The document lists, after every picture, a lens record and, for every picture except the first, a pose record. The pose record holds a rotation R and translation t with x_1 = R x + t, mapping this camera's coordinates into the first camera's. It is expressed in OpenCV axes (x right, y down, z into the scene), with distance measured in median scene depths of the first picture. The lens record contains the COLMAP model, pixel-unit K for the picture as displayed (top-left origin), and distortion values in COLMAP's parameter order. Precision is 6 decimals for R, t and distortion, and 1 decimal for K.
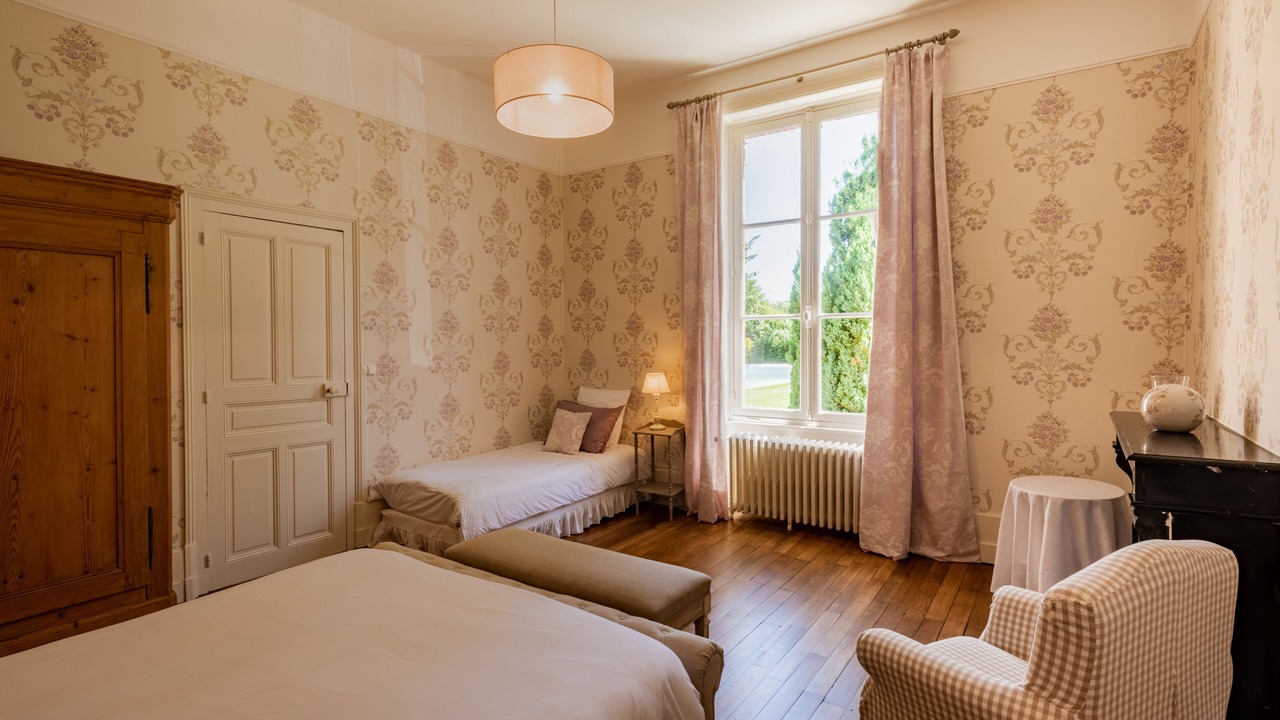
lens RADIAL K [[618.0, 0, 638.3], [0, 618.0, 349.5], [0, 0, 1]] dist [0.000634, 0.000100]
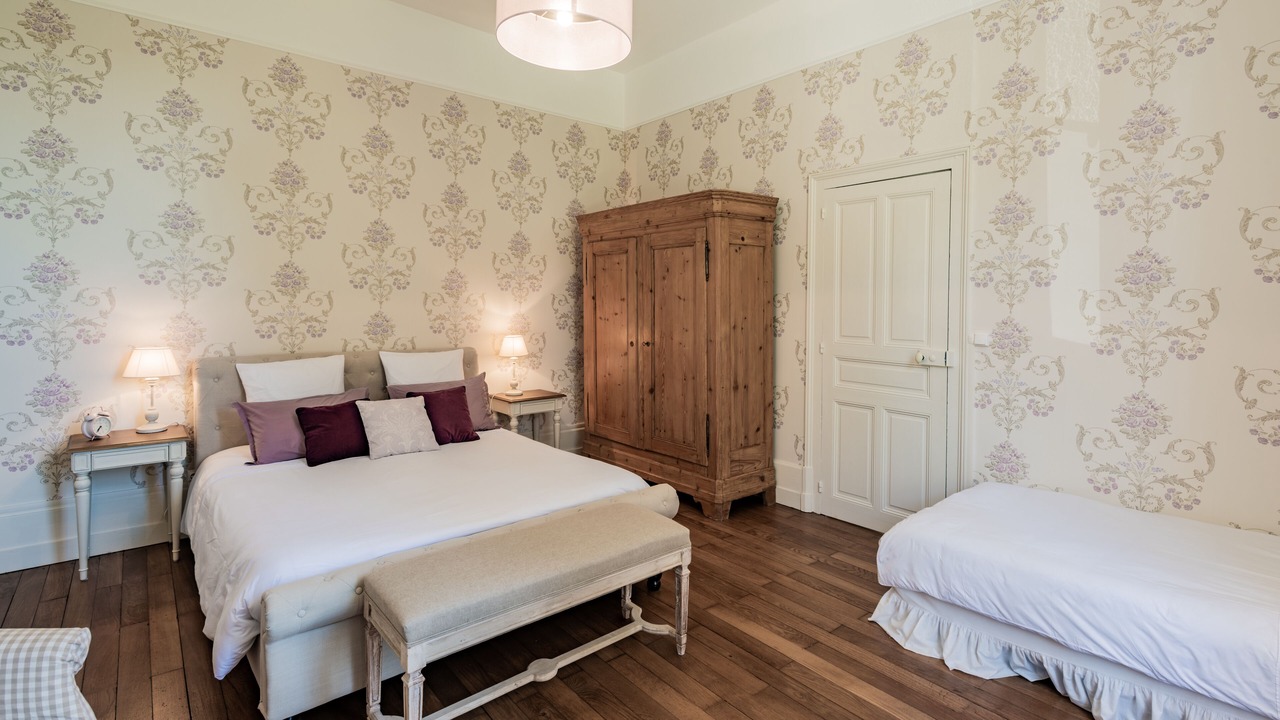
lens RADIAL K [[606.1, 0, 639.0], [0, 606.1, 309.2], [0, 0, 1]] dist [0.000124, -0.000055]
pose [[-0.264187, 0.017513, -0.964313, 0.457784], [-0.016314, 0.999611, 0.022623, -0.015998], [0.964334, 0.021709, -0.263798, 0.886704]]
